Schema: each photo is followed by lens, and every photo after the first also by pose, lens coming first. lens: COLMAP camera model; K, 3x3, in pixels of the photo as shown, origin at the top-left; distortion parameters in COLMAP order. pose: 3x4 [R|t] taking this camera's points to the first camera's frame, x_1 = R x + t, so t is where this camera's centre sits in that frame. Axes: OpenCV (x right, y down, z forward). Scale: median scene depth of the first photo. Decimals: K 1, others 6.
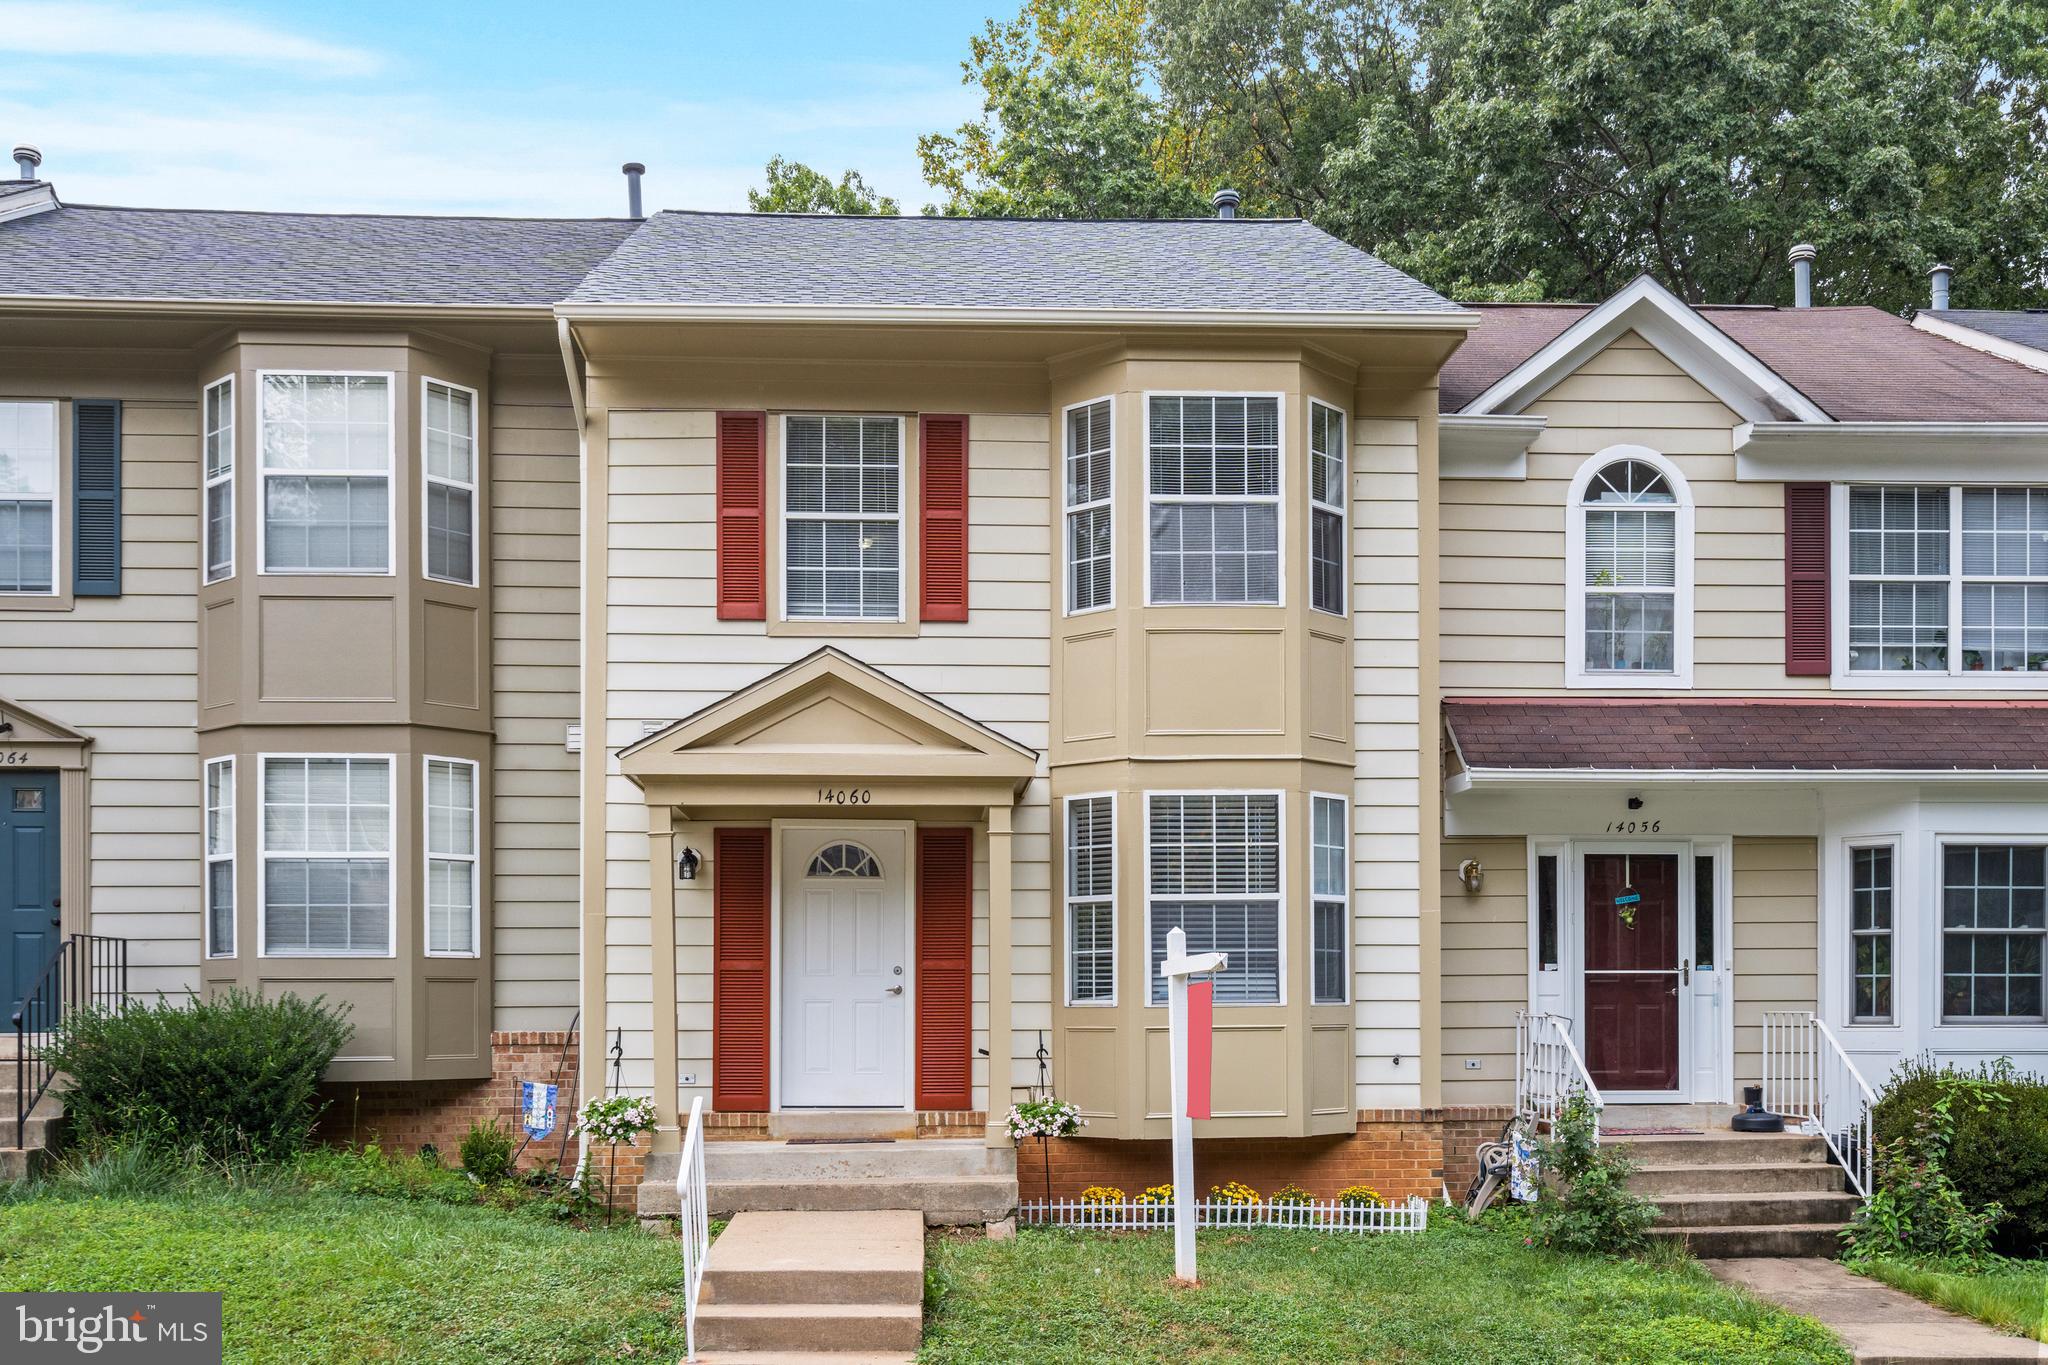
lens RADIAL K [[2051.8, 0, 1024.0], [0, 2051.8, 682.5], [0, 0, 1]] dist [0.001804, -0.019611]
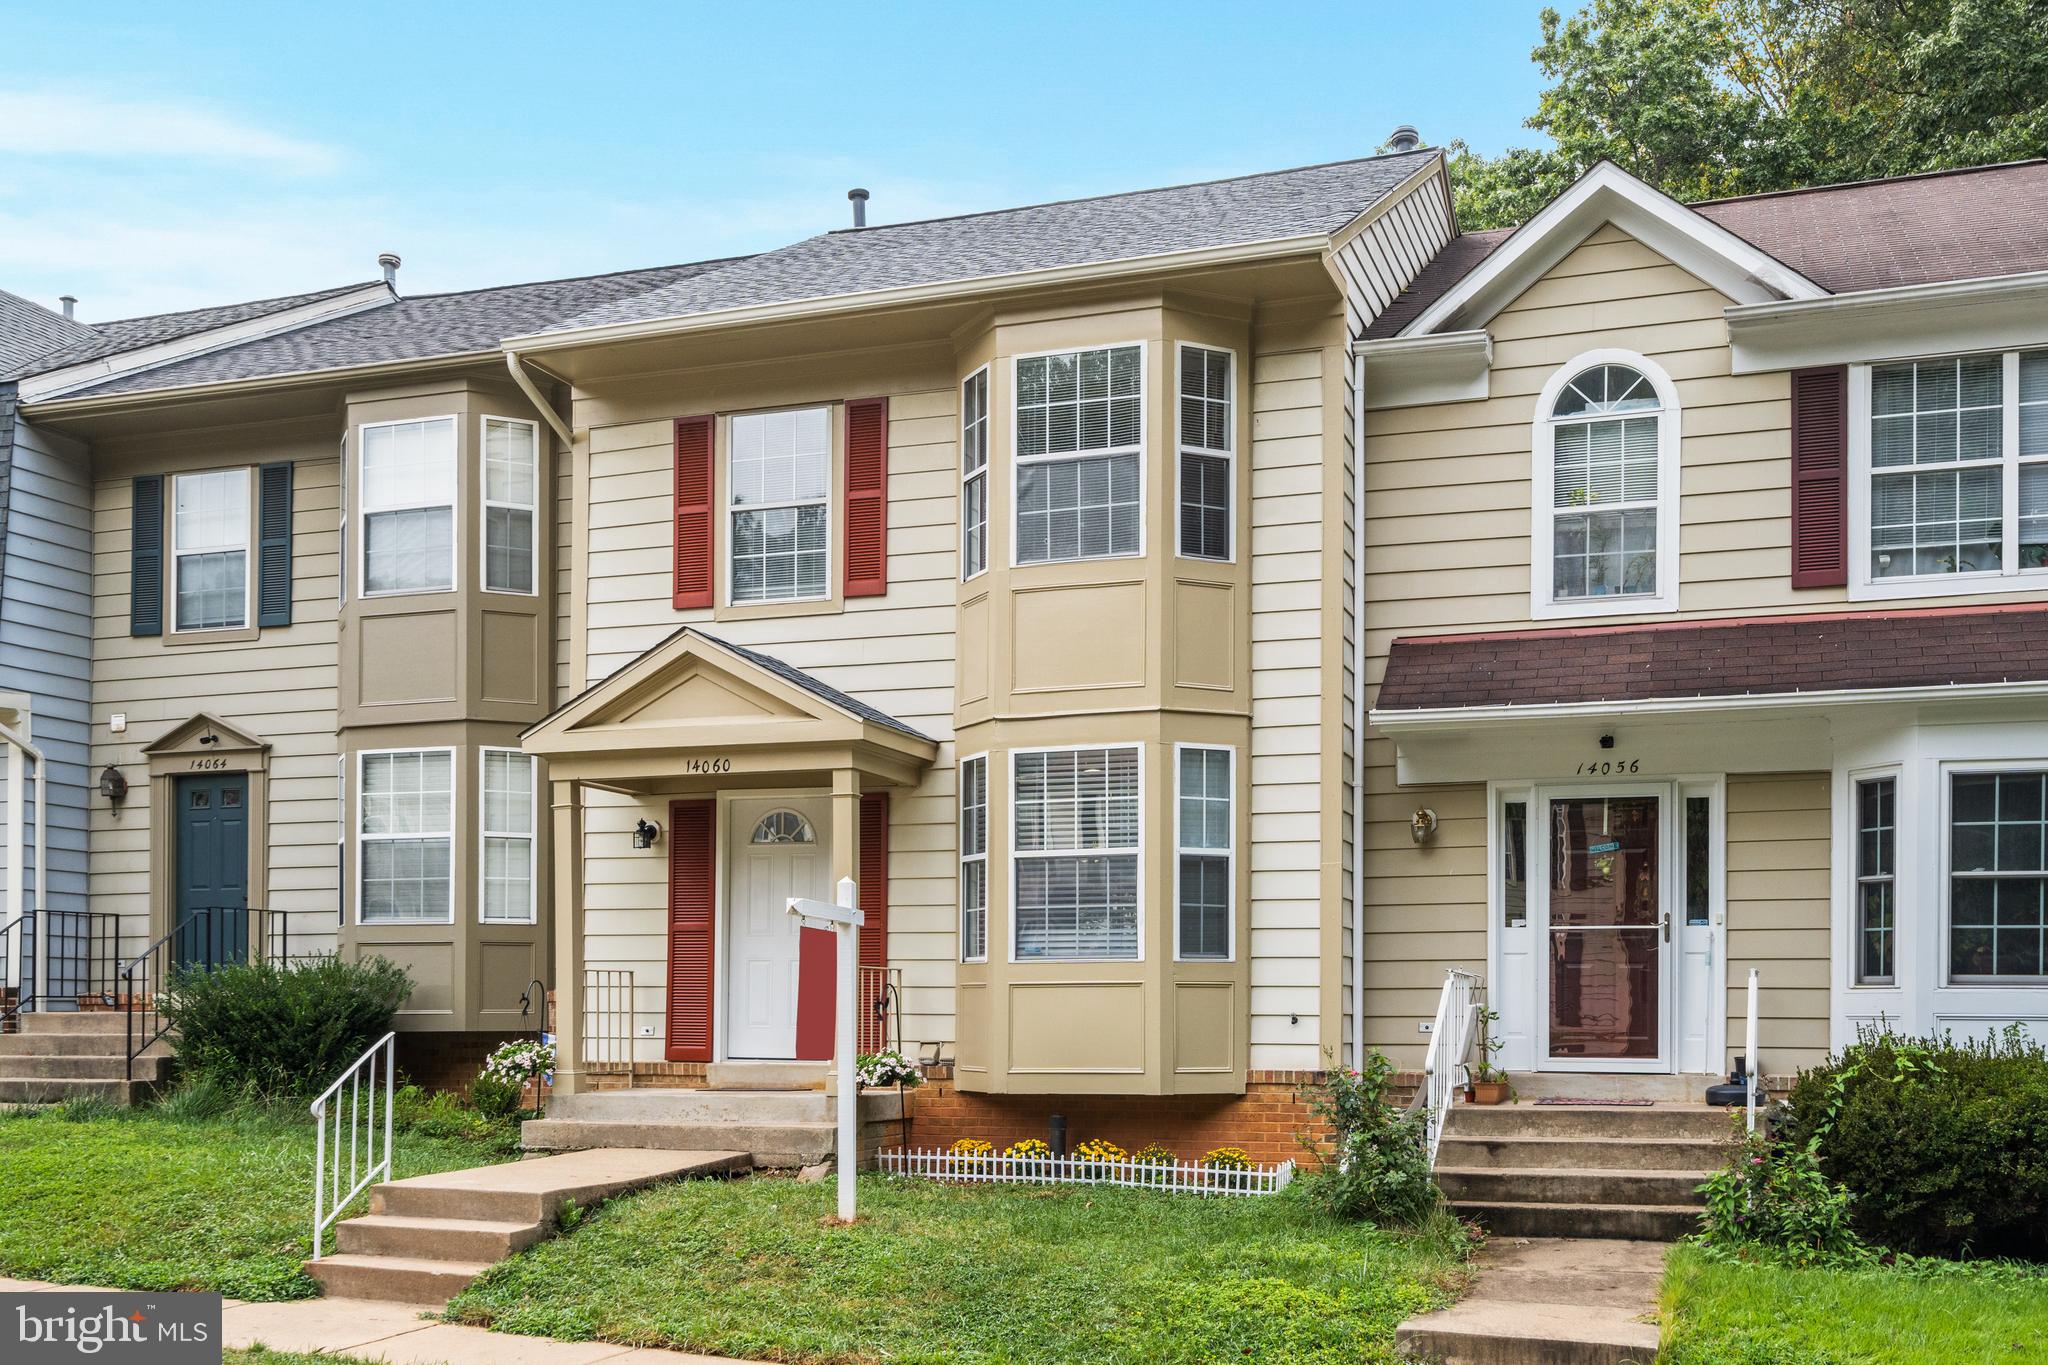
lens RADIAL K [[2069.6, 0, 1023.9], [0, 2069.6, 654.2], [0, 0, 1]] dist [0.004942, -0.001142]
pose [[0.920174, -0.060678, -0.386780, 0.436380], [0.055844, 0.998157, -0.023735, 0.028793], [0.387507, 0.000241, 0.921867, 0.058287]]
